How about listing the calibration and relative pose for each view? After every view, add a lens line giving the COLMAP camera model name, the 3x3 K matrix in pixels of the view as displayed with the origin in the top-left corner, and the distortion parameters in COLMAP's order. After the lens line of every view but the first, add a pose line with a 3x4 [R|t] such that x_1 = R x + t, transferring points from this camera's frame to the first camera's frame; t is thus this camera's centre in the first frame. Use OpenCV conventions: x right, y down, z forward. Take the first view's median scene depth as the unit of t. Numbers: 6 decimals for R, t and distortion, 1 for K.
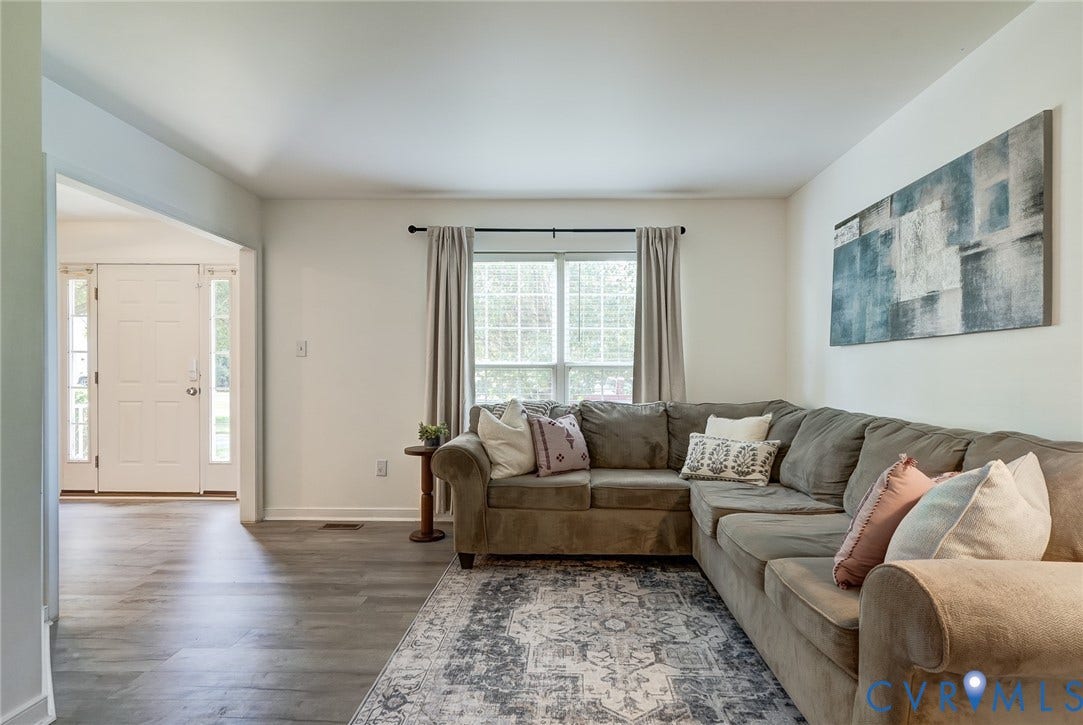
lens RADIAL K [[554.8, 0, 545.6], [0, 554.8, 367.9], [0, 0, 1]] dist [0.003856, 0.001671]
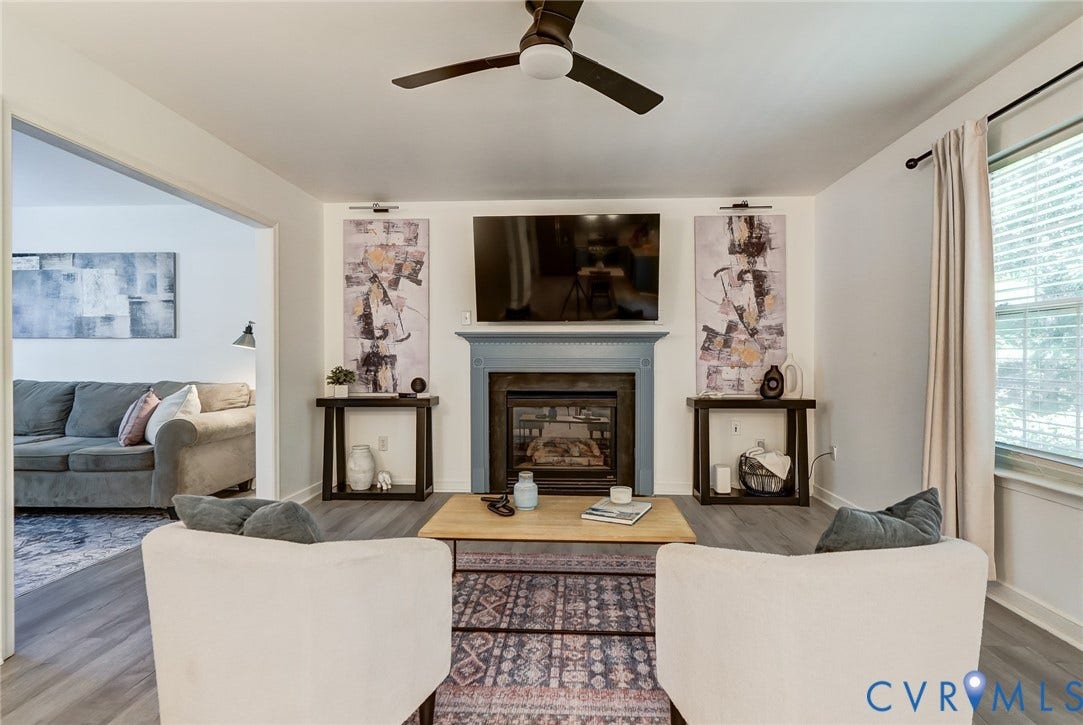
lens RADIAL K [[554.8, 0, 545.4], [0, 554.8, 365.3], [0, 0, 1]] dist [0.003856, 0.001671]
pose [[0.009041, -0.010990, 0.999899, -1.321609], [-0.008348, 0.999904, 0.011066, 0.004410], [-0.999924, -0.008447, 0.008949, -0.577895]]
